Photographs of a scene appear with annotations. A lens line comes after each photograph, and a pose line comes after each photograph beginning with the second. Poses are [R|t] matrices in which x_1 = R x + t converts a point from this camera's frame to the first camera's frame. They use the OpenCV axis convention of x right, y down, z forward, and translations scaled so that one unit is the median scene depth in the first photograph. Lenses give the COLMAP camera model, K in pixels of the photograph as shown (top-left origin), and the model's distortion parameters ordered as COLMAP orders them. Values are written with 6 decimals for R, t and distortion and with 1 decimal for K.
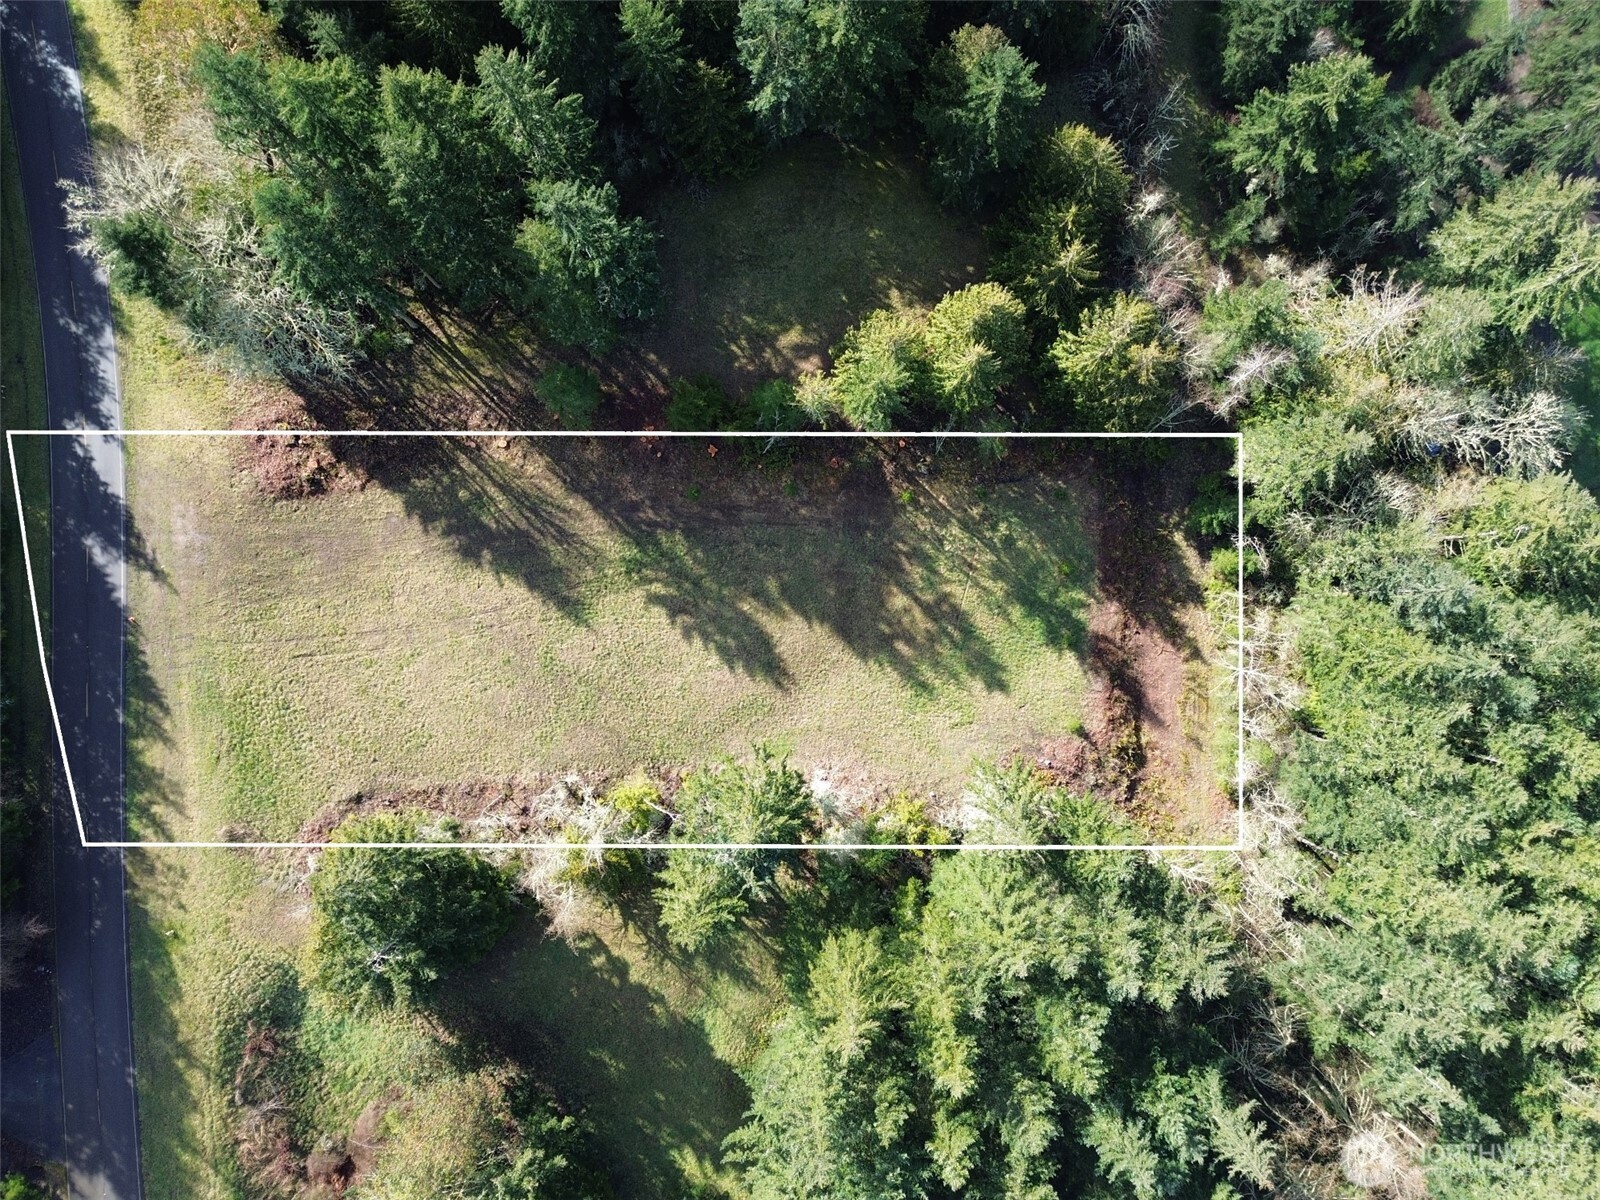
lens RADIAL K [[1233.8, 0, 811.3], [0, 1233.8, 622.9], [0, 0, 1]] dist [0.079334, -0.088830]
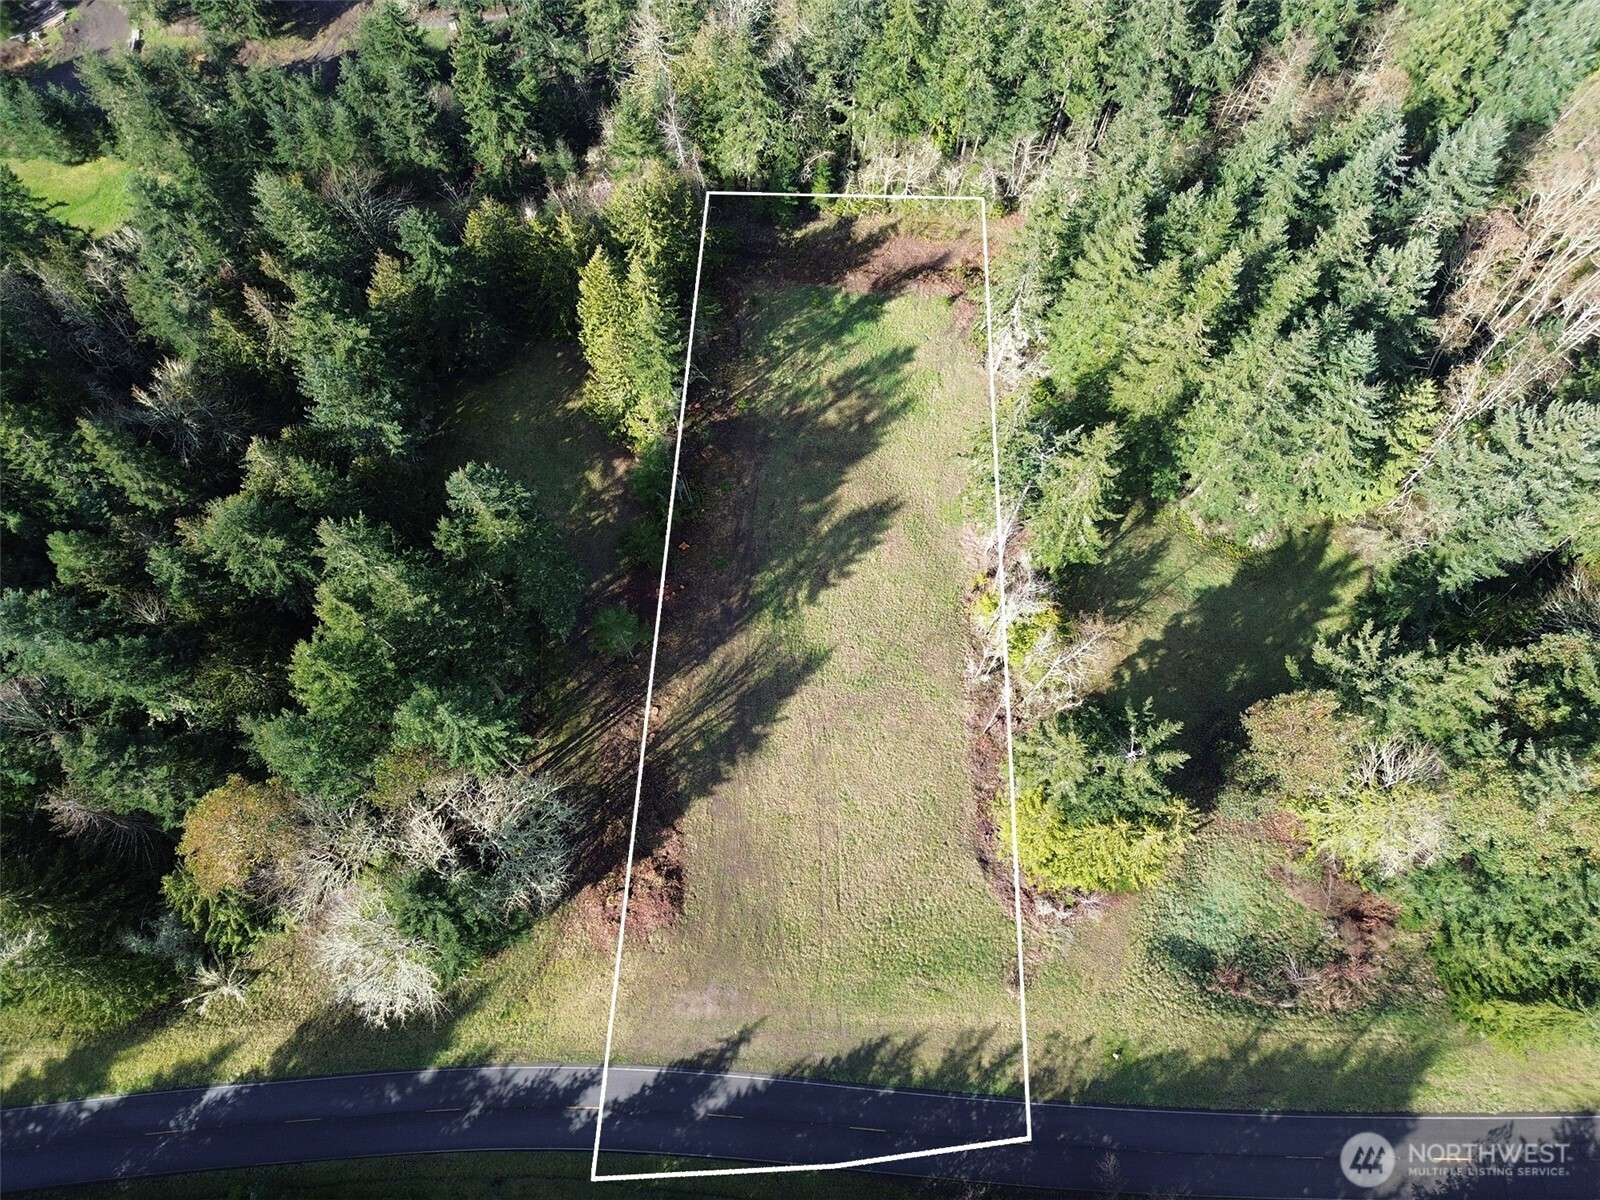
lens RADIAL K [[1233.8, 0, 811.3], [0, 1233.8, 622.9], [0, 0, 1]] dist [0.079334, -0.088830]
pose [[0.087432, -0.923947, 0.372395, -0.564127], [0.996134, 0.077883, -0.040638, 0.027032], [0.008544, 0.374509, 0.927184, -0.011963]]
